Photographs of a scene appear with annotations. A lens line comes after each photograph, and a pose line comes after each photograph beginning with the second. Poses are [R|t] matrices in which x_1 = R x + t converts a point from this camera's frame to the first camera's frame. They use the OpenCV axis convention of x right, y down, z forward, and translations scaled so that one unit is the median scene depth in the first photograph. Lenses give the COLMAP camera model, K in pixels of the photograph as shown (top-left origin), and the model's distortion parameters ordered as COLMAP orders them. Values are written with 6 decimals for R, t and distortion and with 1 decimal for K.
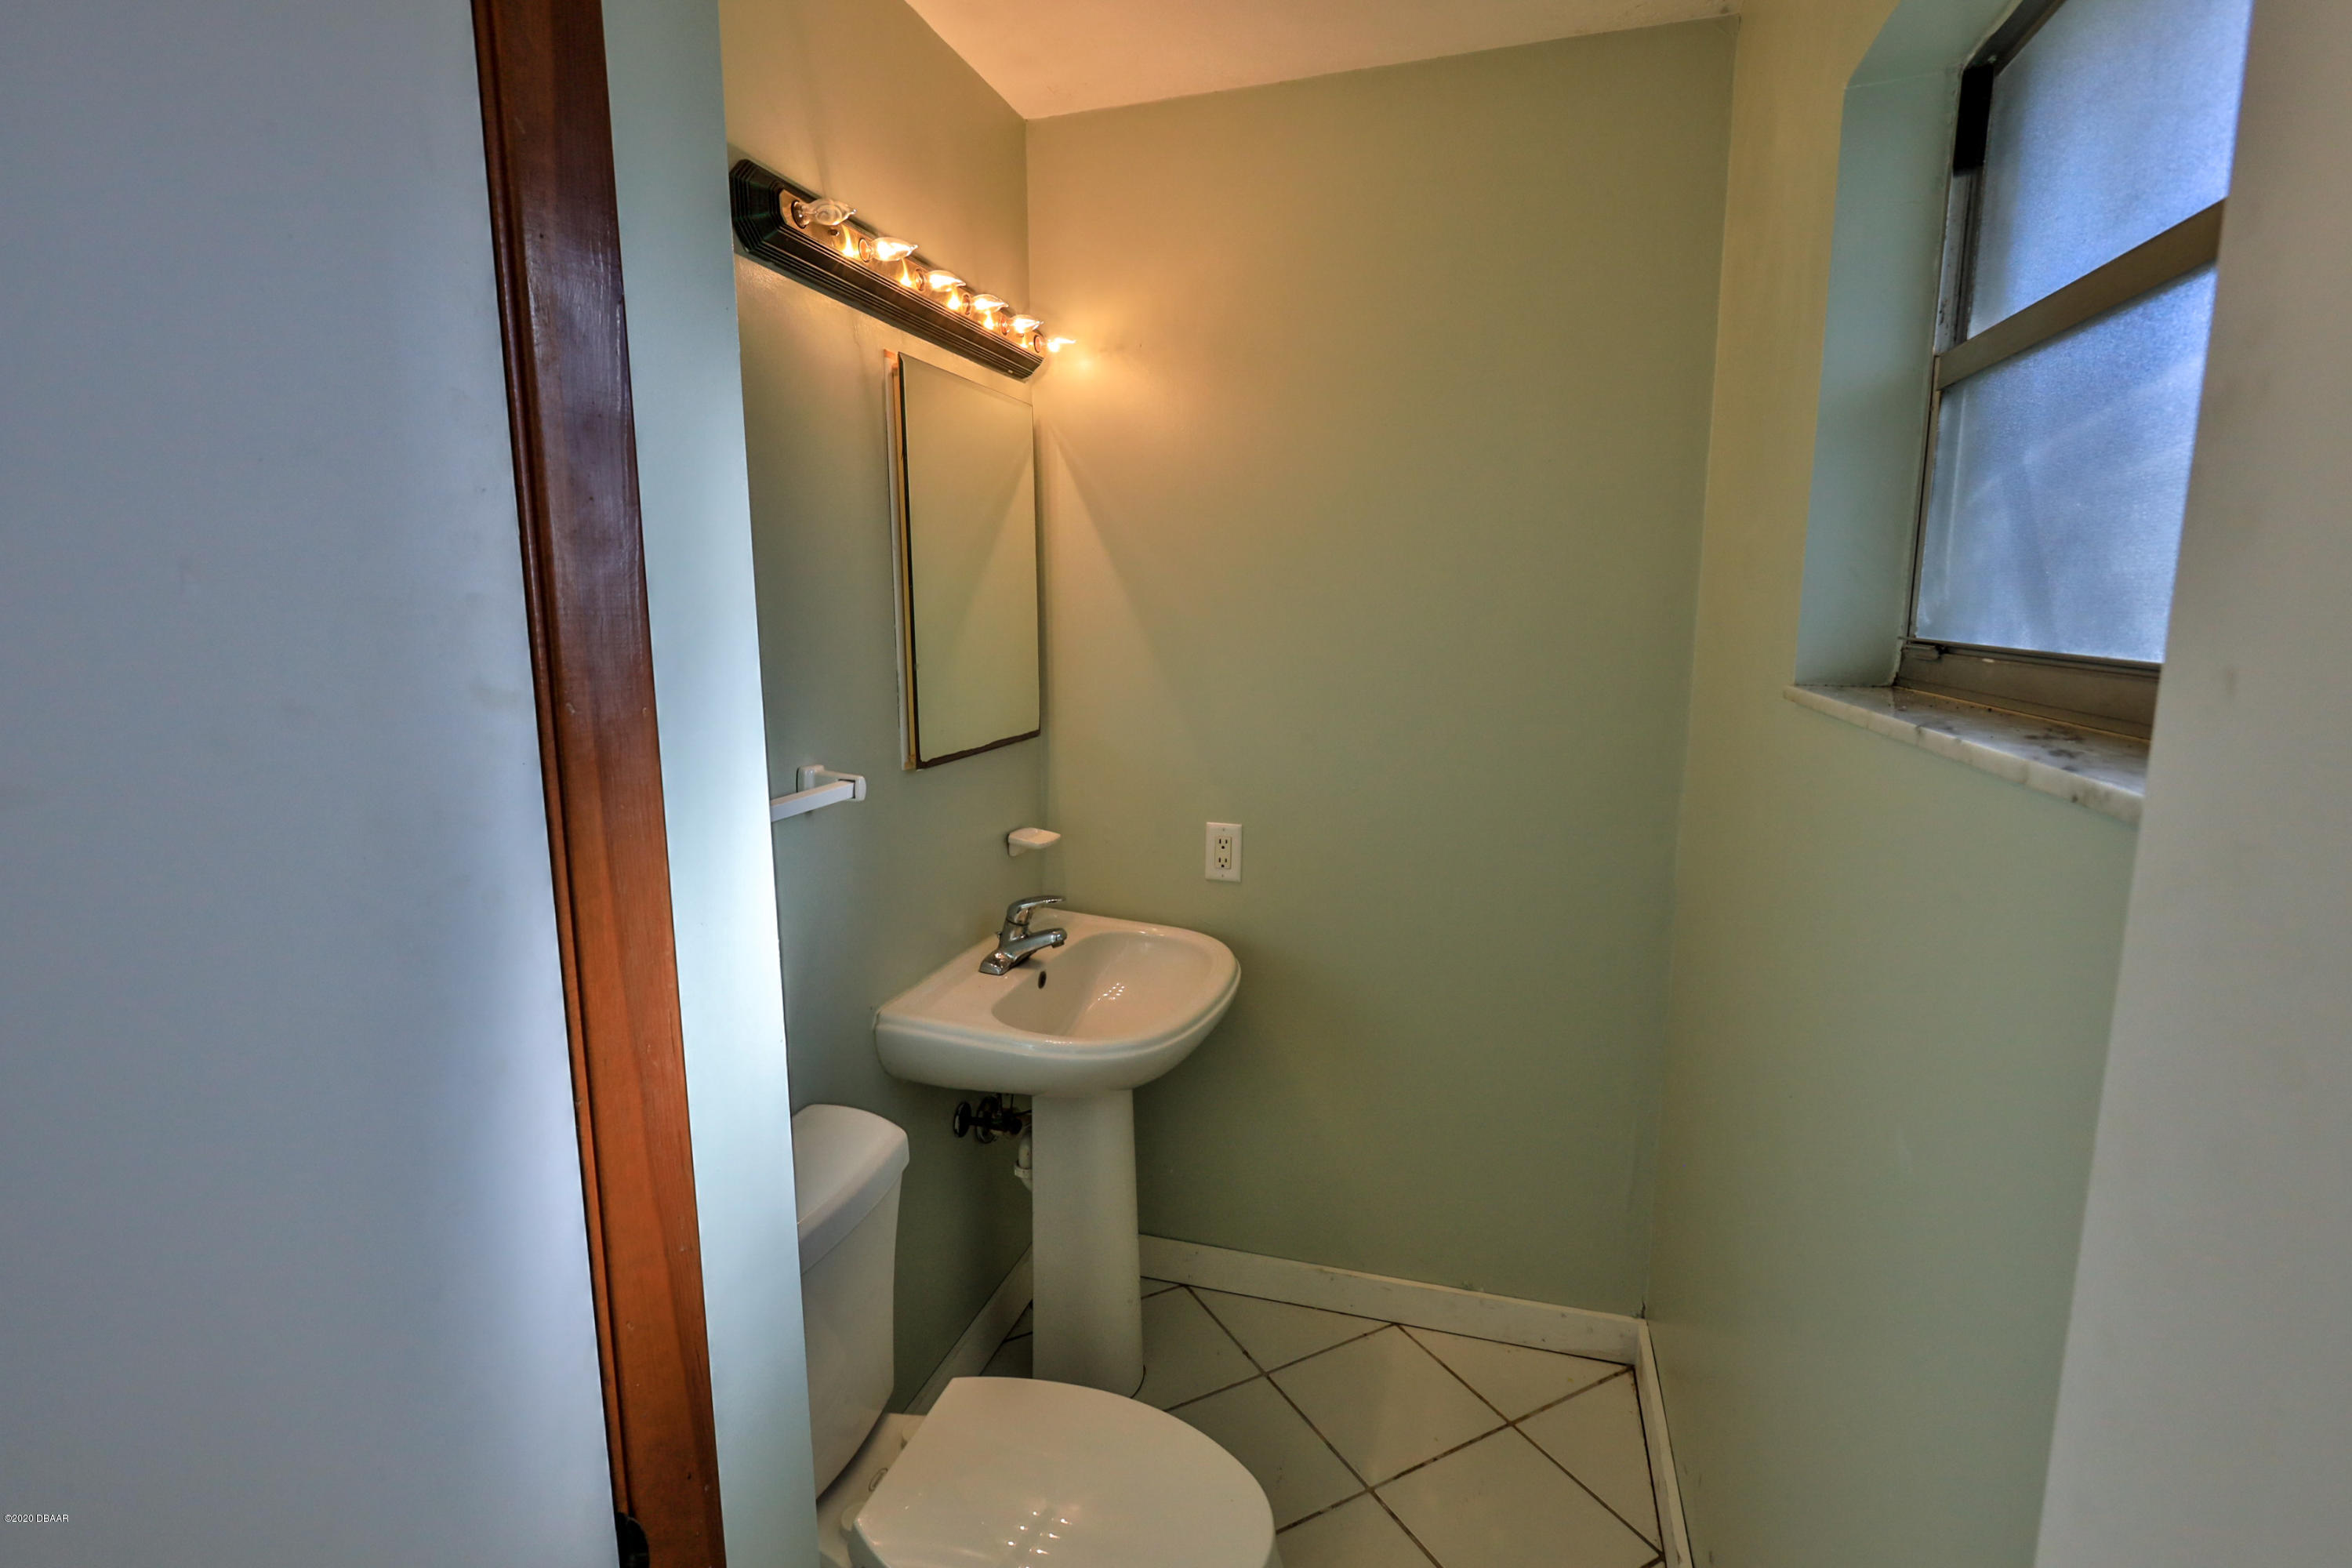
lens RADIAL K [[1094.4, 0, 1176.0], [0, 1094.4, 784.0], [0, 0, 1]] dist [-0.014203, -0.000021]
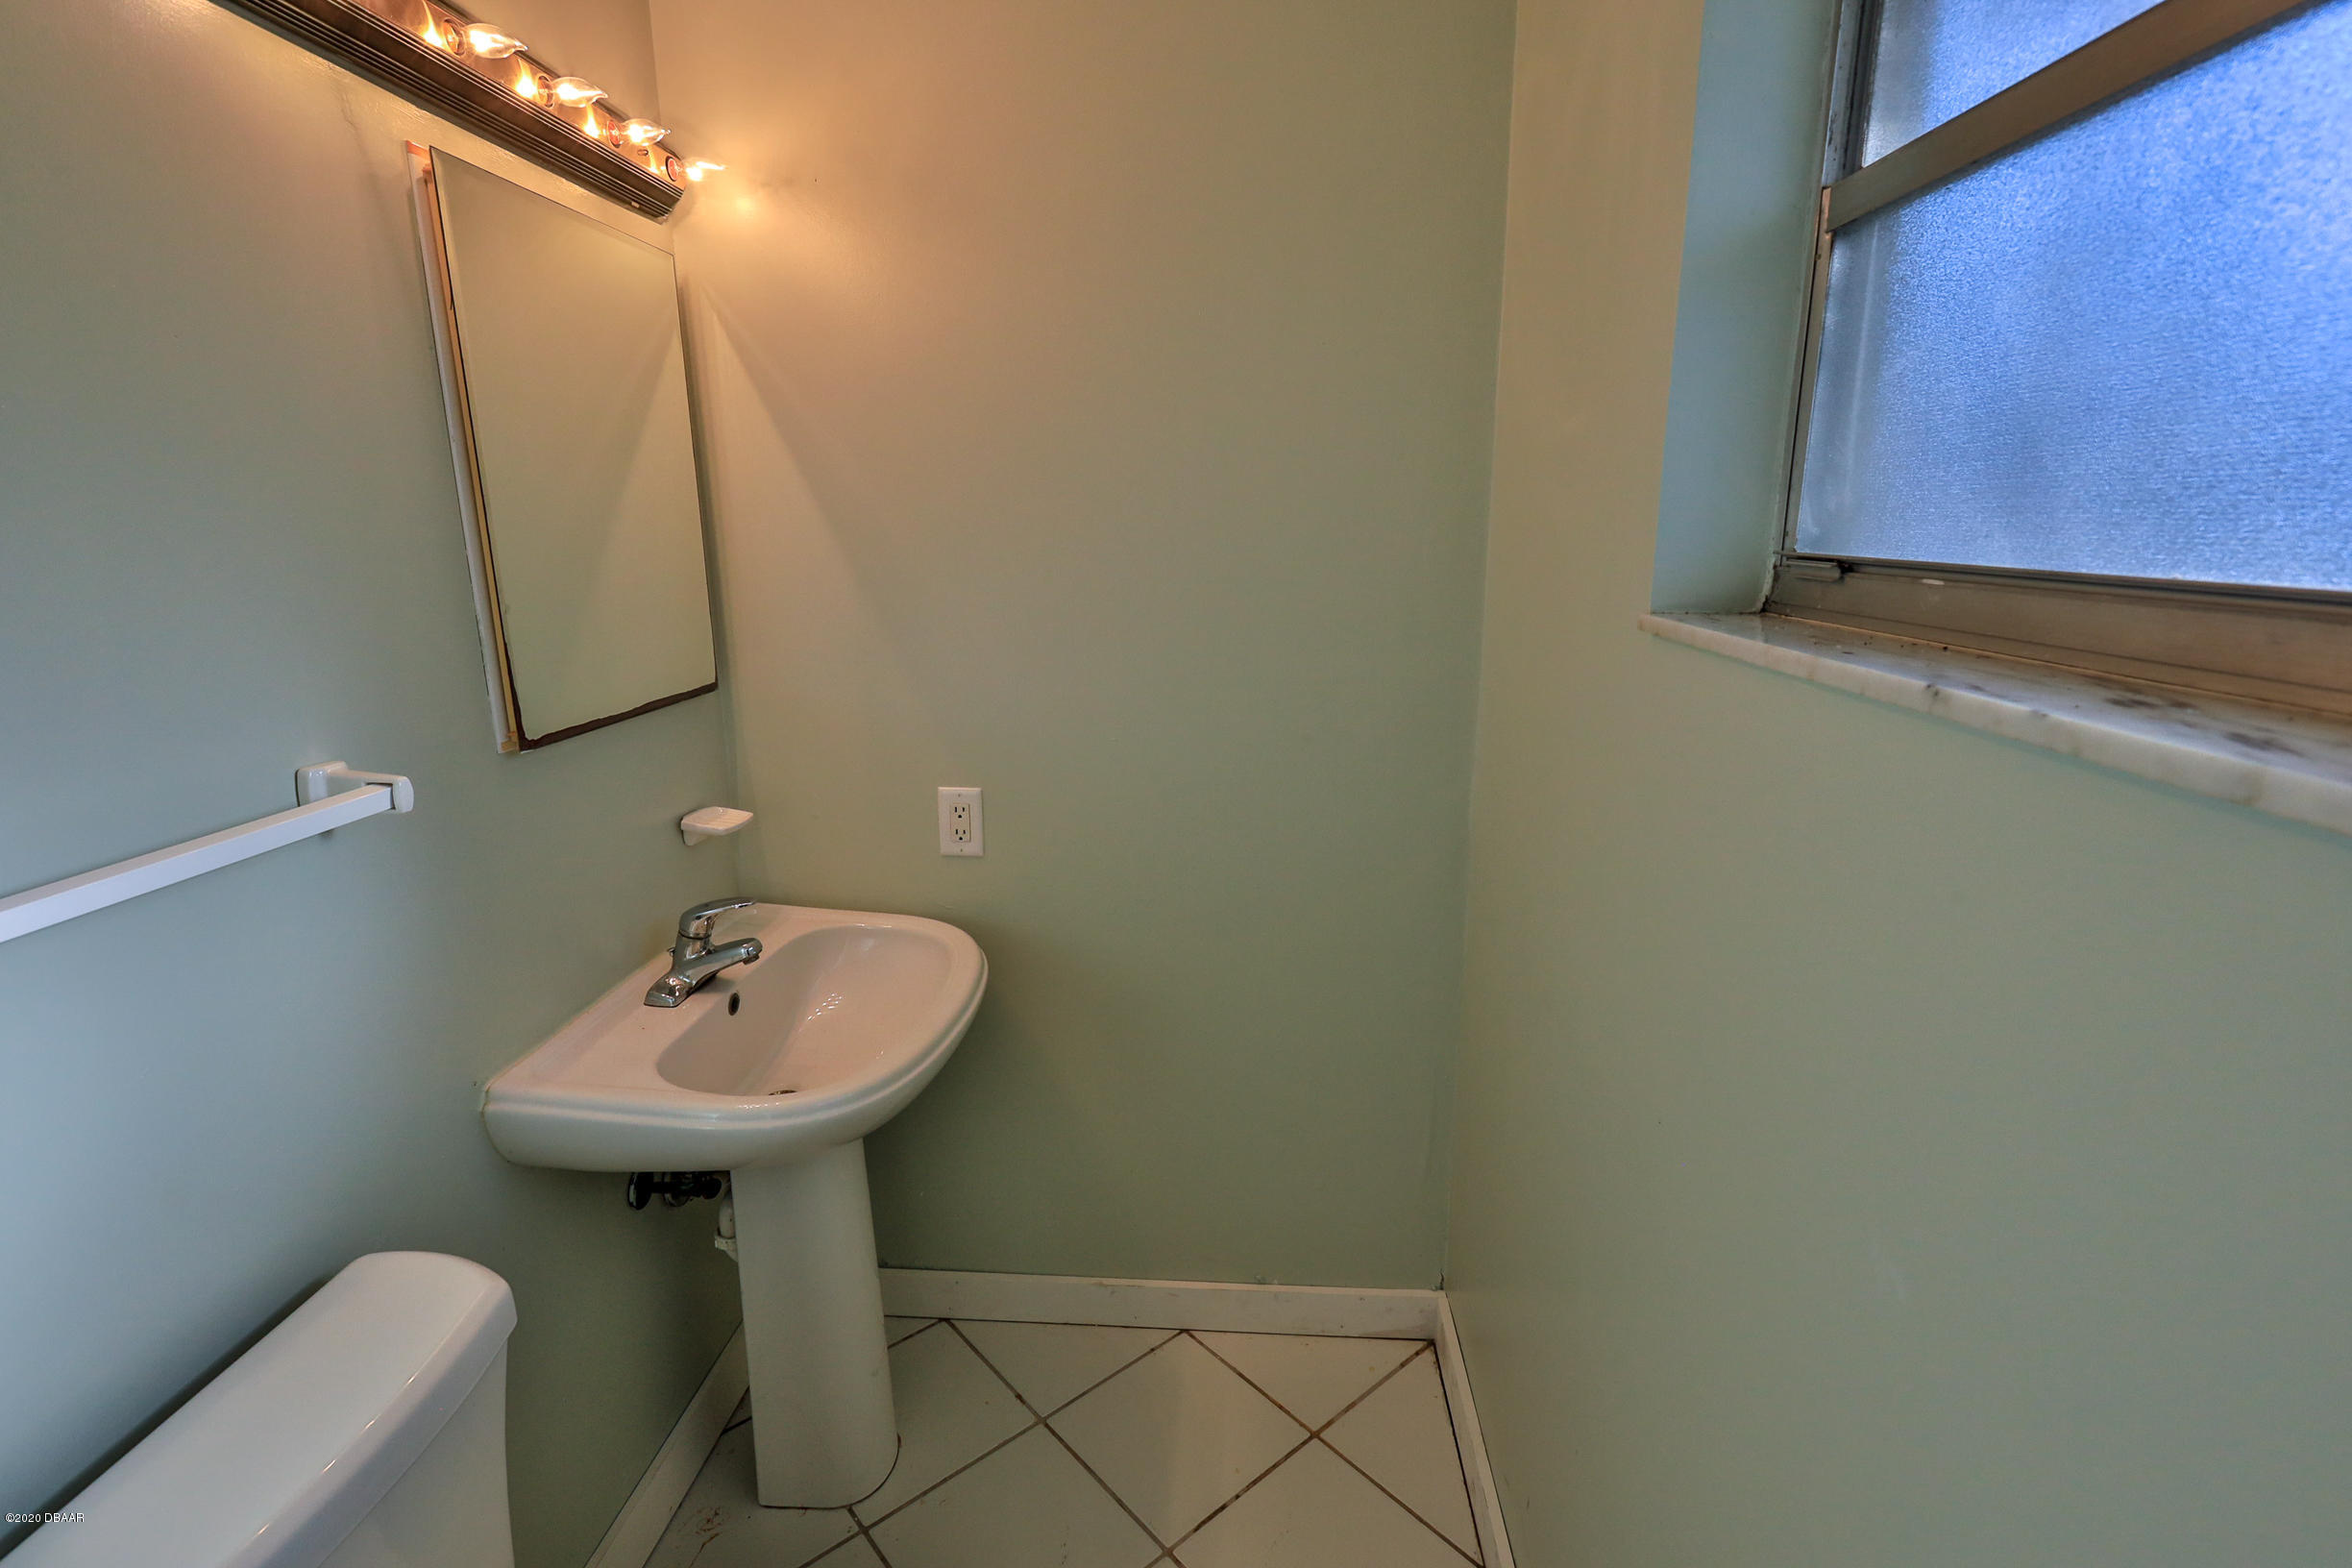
lens RADIAL K [[1087.6, 0, 1159.5], [0, 1087.6, 797.4], [0, 0, 1]] dist [-0.009006, 0.000344]
pose [[0.977707, -0.057516, 0.201943, 0.028893], [0.040154, 0.995218, 0.089044, -0.027479], [-0.206099, -0.078950, 0.975341, 0.187116]]
